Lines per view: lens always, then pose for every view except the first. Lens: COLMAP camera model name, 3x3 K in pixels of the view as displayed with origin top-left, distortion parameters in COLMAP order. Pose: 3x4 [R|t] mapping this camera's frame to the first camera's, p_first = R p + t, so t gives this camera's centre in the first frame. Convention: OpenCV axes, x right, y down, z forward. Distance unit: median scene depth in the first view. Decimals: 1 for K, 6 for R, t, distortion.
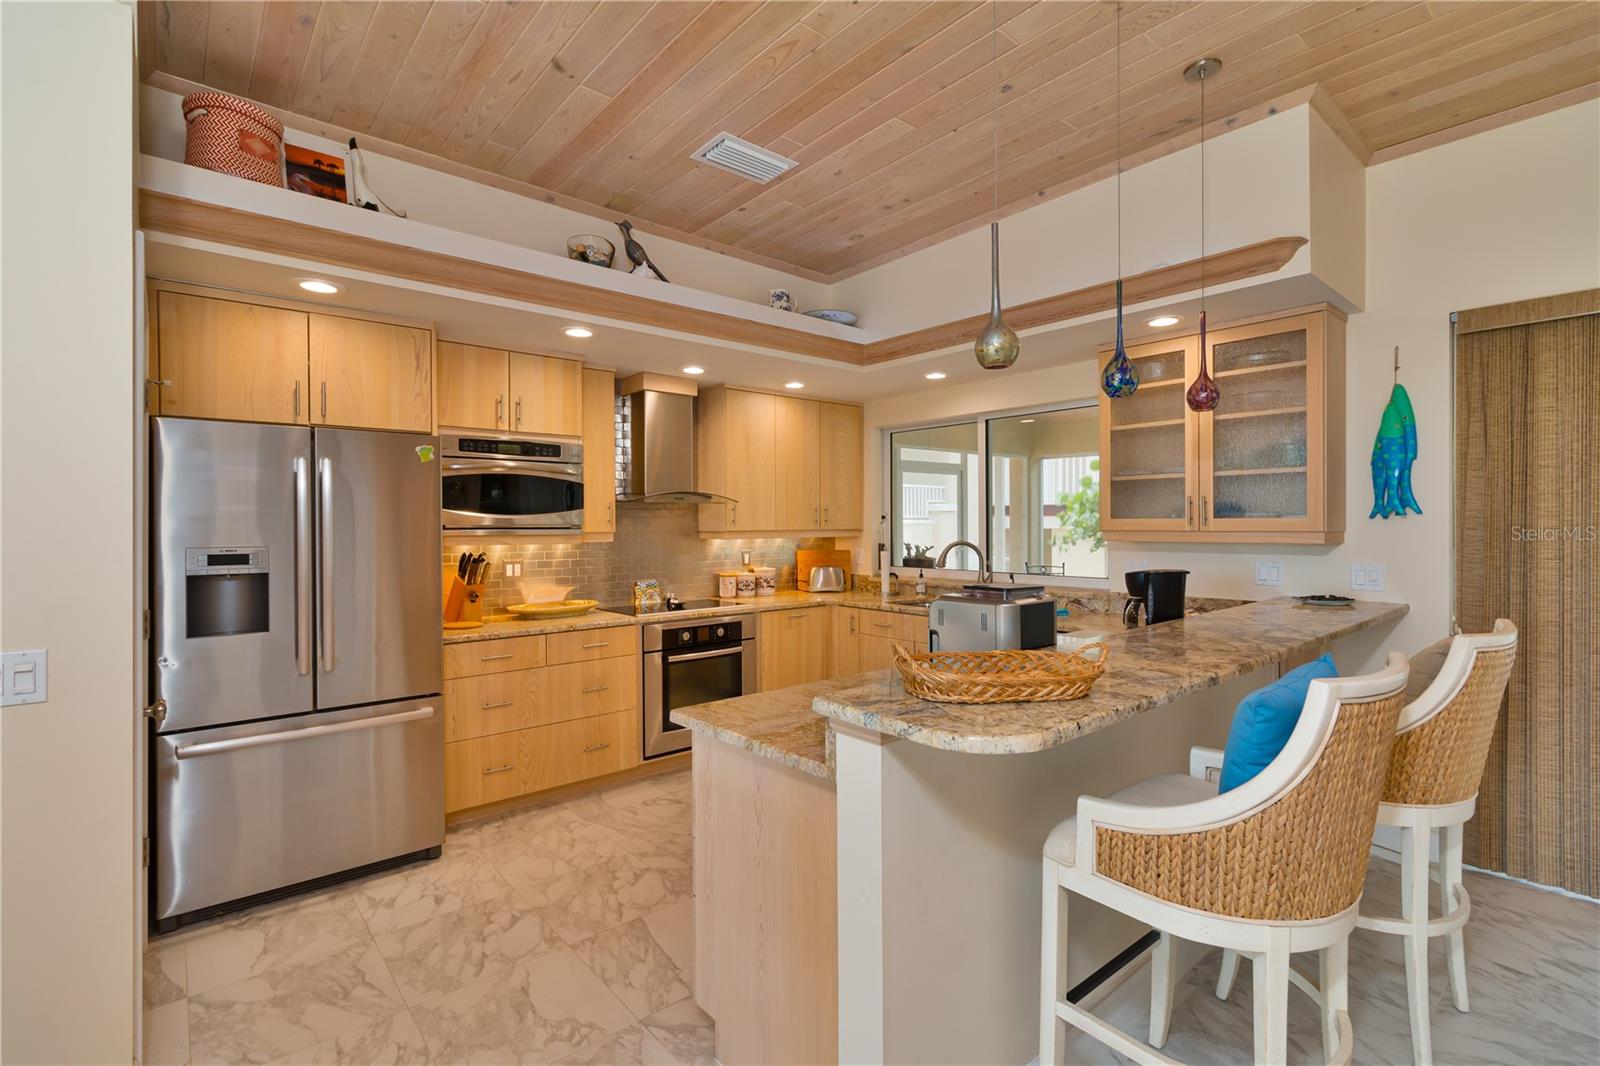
lens RADIAL K [[739.5, 0, 803.2], [0, 739.5, 526.1], [0, 0, 1]] dist [0.001609, 0.000021]
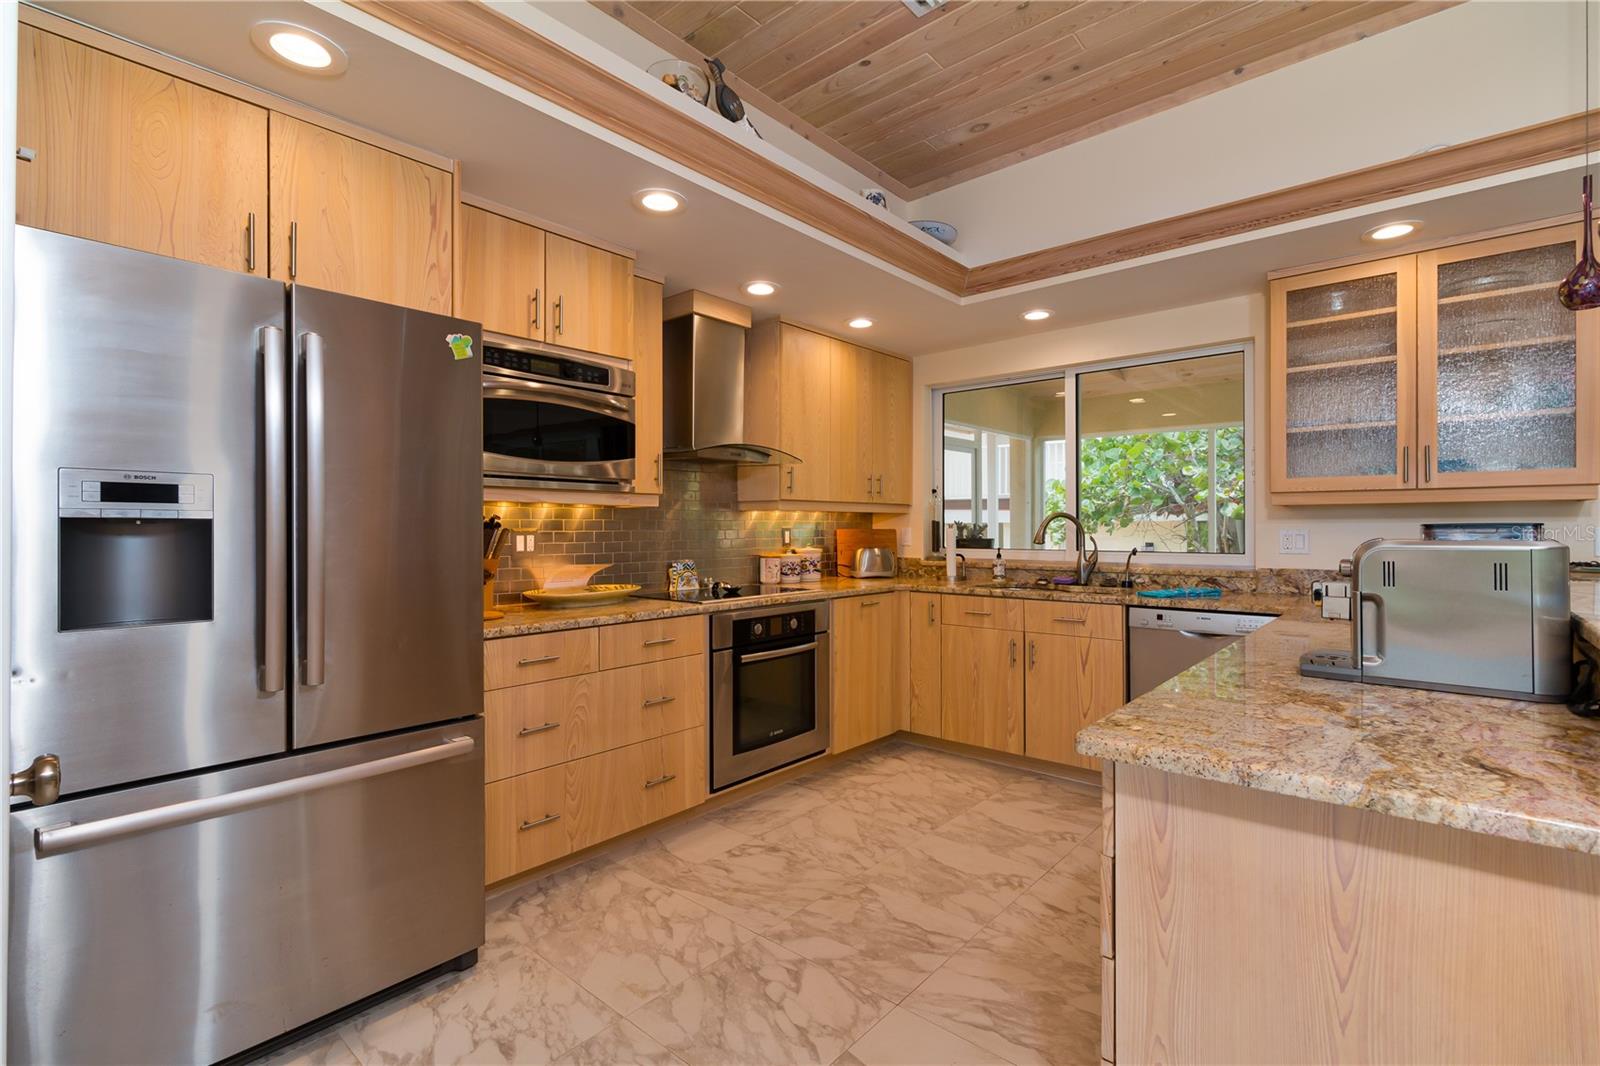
lens RADIAL K [[739.5, 0, 804.9], [0, 739.5, 524.7], [0, 0, 1]] dist [0.001609, 0.000021]
pose [[0.989382, 0.003580, 0.145296, -0.245091], [-0.002592, 0.999972, -0.006987, 0.050211], [-0.145317, 0.006536, 0.989364, 0.251664]]
